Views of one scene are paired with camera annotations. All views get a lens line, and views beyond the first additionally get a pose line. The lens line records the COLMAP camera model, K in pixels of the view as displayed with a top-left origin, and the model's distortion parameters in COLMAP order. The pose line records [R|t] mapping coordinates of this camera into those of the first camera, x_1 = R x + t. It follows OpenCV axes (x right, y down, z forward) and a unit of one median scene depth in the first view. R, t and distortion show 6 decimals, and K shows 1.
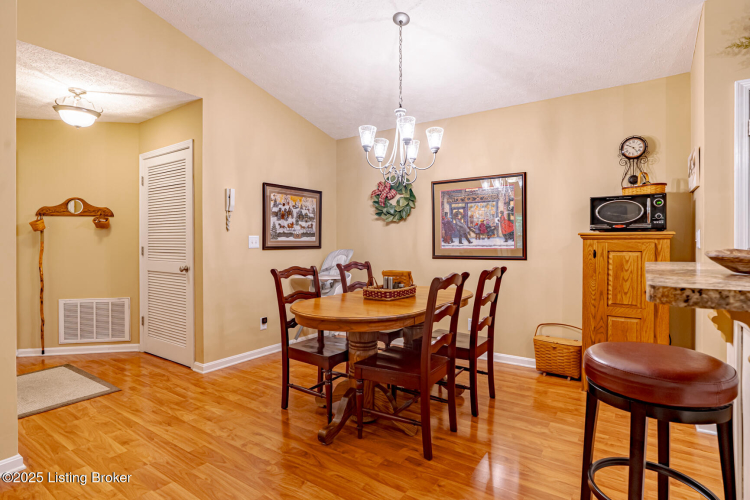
lens RADIAL K [[393.3, 0, 376.4], [0, 393.3, 247.8], [0, 0, 1]] dist [-0.004713, -0.000157]
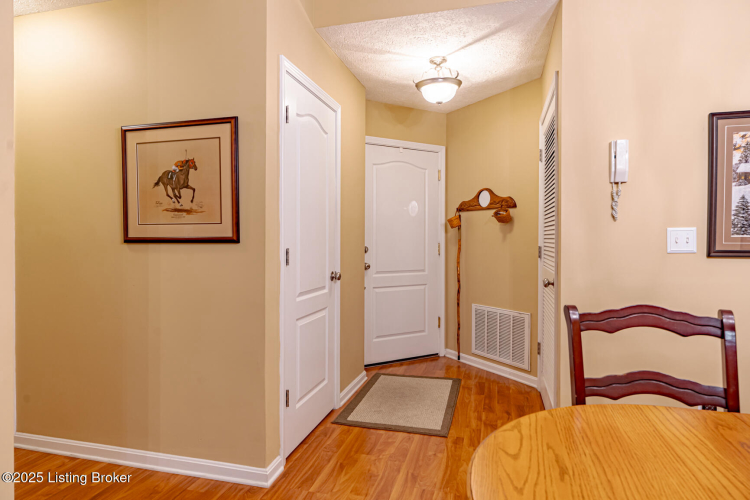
lens RADIAL K [[448.2, 0, 375.3], [0, 448.2, 247.7], [0, 0, 1]] dist [-0.004903, 0.001421]
pose [[0.335967, 0.018683, -0.941688, 0.084561], [-0.012631, 0.999803, 0.015329, -0.009566], [0.941789, 0.006745, 0.336137, 0.451145]]
